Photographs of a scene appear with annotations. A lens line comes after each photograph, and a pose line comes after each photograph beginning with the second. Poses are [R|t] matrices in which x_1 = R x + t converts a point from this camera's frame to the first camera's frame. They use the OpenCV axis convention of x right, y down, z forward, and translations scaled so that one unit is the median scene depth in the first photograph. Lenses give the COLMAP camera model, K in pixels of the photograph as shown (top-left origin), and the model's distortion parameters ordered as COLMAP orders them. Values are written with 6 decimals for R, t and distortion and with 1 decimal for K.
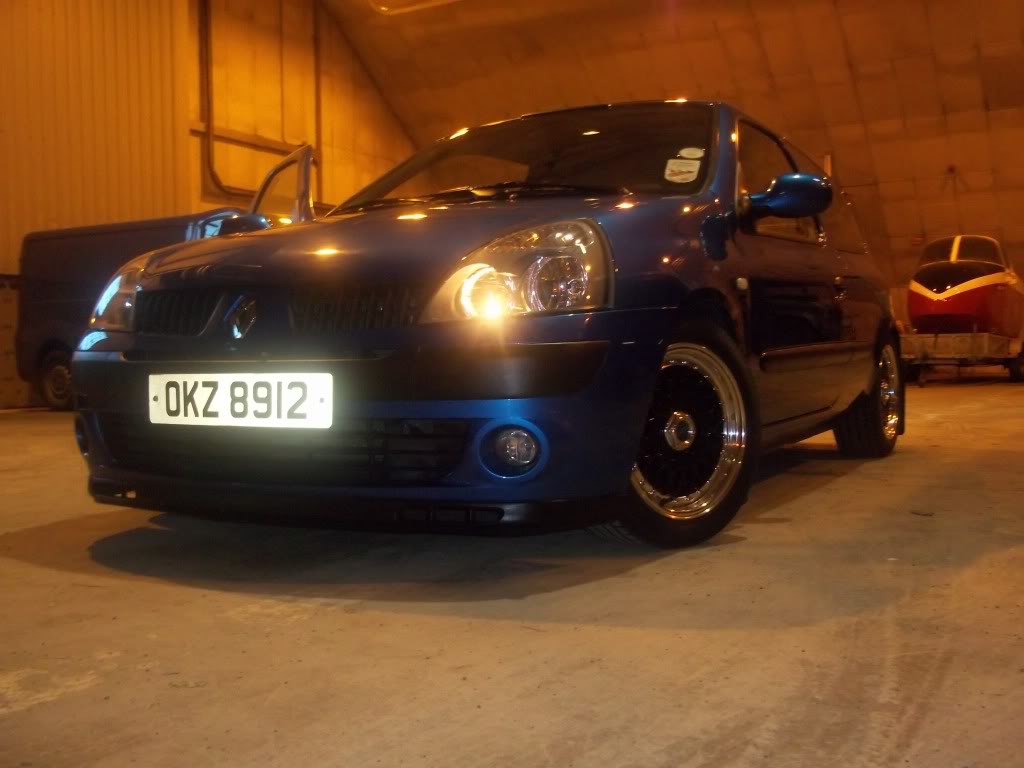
lens RADIAL K [[1096.1, 0, 529.8], [0, 1096.1, 384.6], [0, 0, 1]] dist [0.009349, 0.034014]
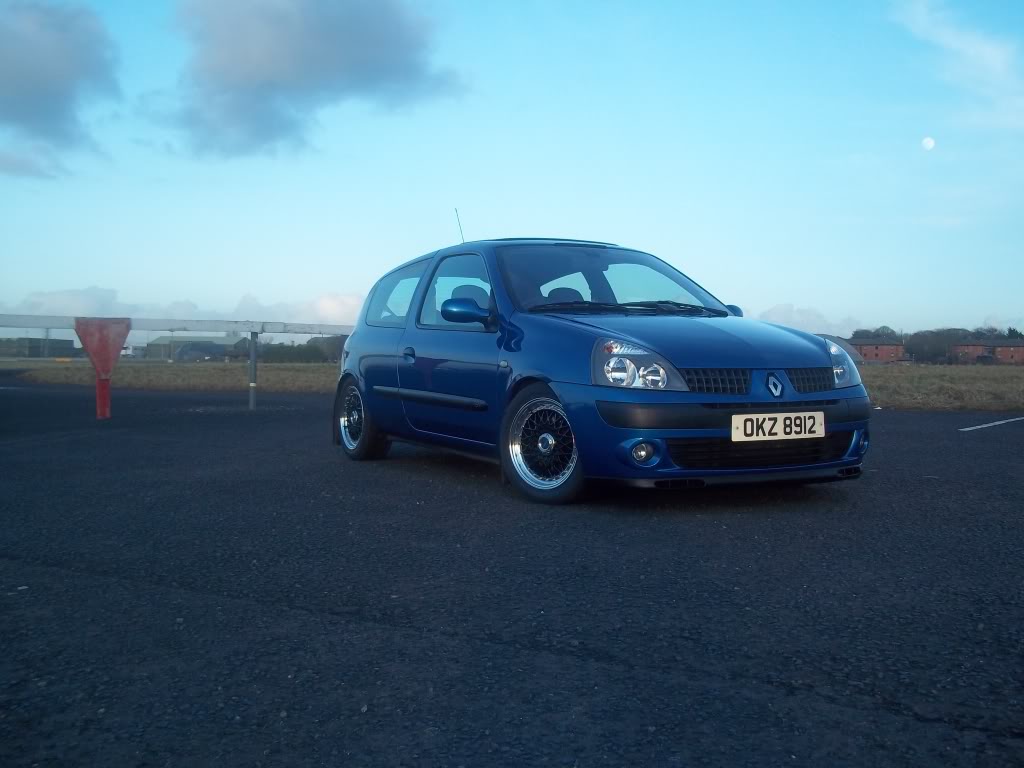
lens RADIAL K [[1096.1, 0, 529.8], [0, 1096.1, 384.6], [0, 0, 1]] dist [0.009349, 0.034014]
pose [[0.540052, -0.011514, 0.841553, -2.121606], [0.018941, 0.999819, 0.001524, -0.071095], [-0.841419, 0.015117, 0.540172, 0.292774]]
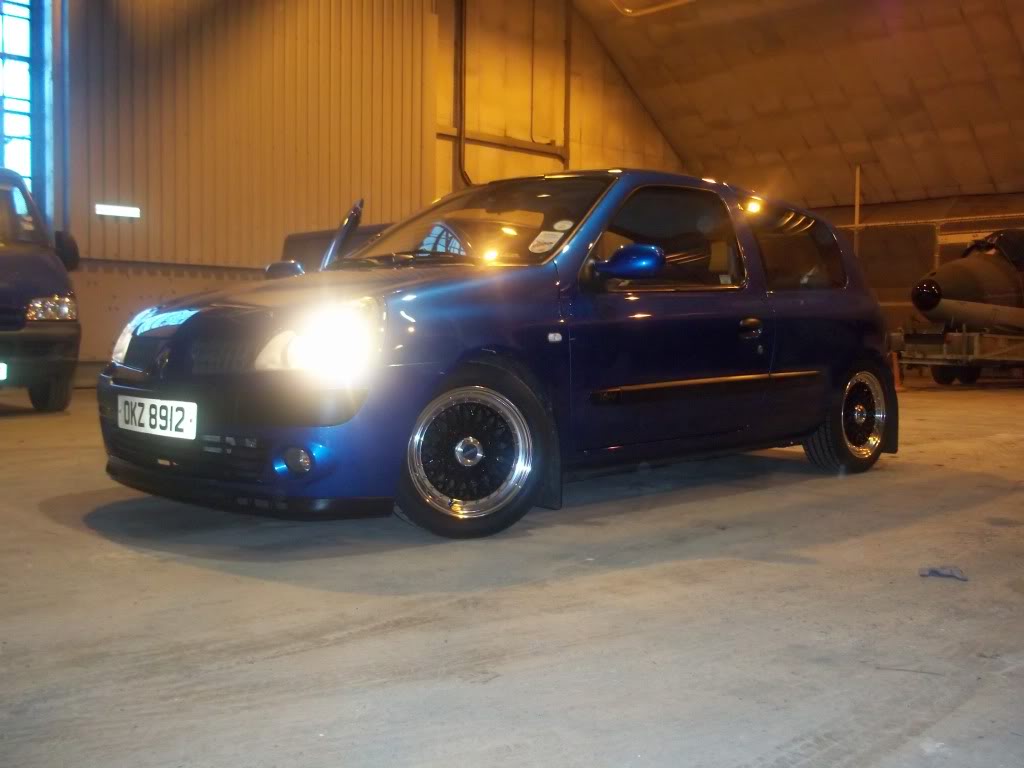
lens RADIAL K [[1096.1, 0, 529.8], [0, 1096.1, 384.6], [0, 0, 1]] dist [0.009349, 0.034014]
pose [[0.959953, 0.038676, -0.277478, 0.609465], [-0.032671, 0.999122, 0.026235, -0.081523], [0.278248, -0.016119, 0.960374, -0.276536]]
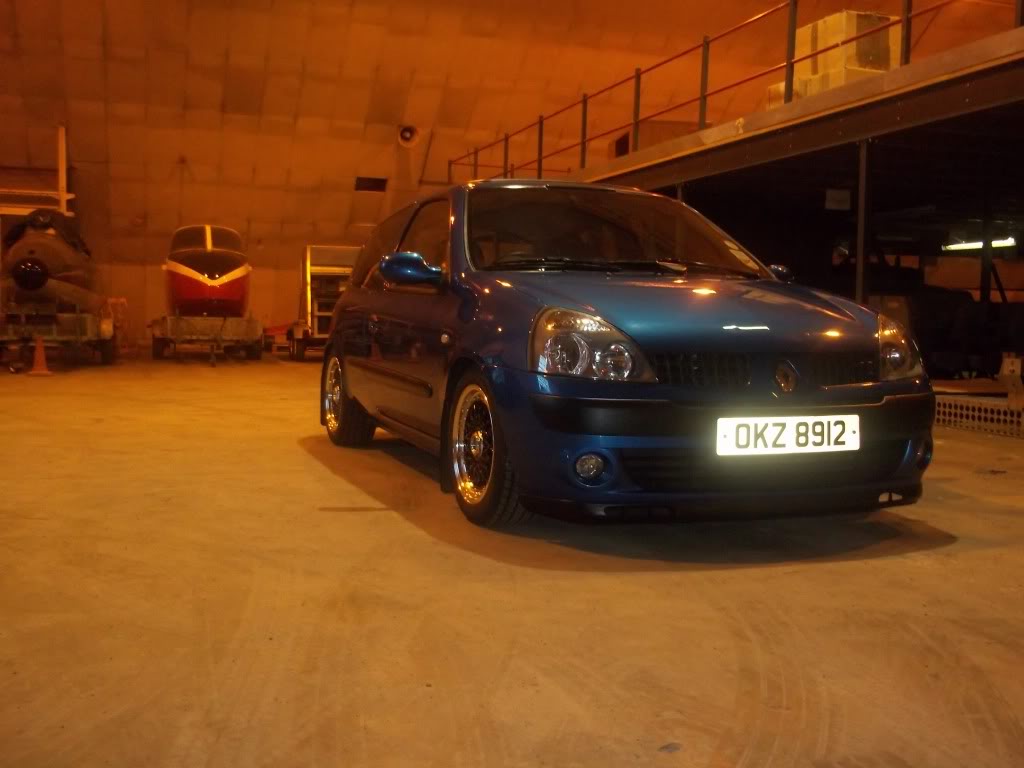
lens RADIAL K [[1096.1, 0, 529.8], [0, 1096.1, 384.6], [0, 0, 1]] dist [0.009349, 0.034014]
pose [[0.653769, -0.026811, 0.756219, -1.531415], [0.001336, 0.999411, 0.034277, -0.098416], [-0.756693, -0.021399, 0.653420, 0.306956]]
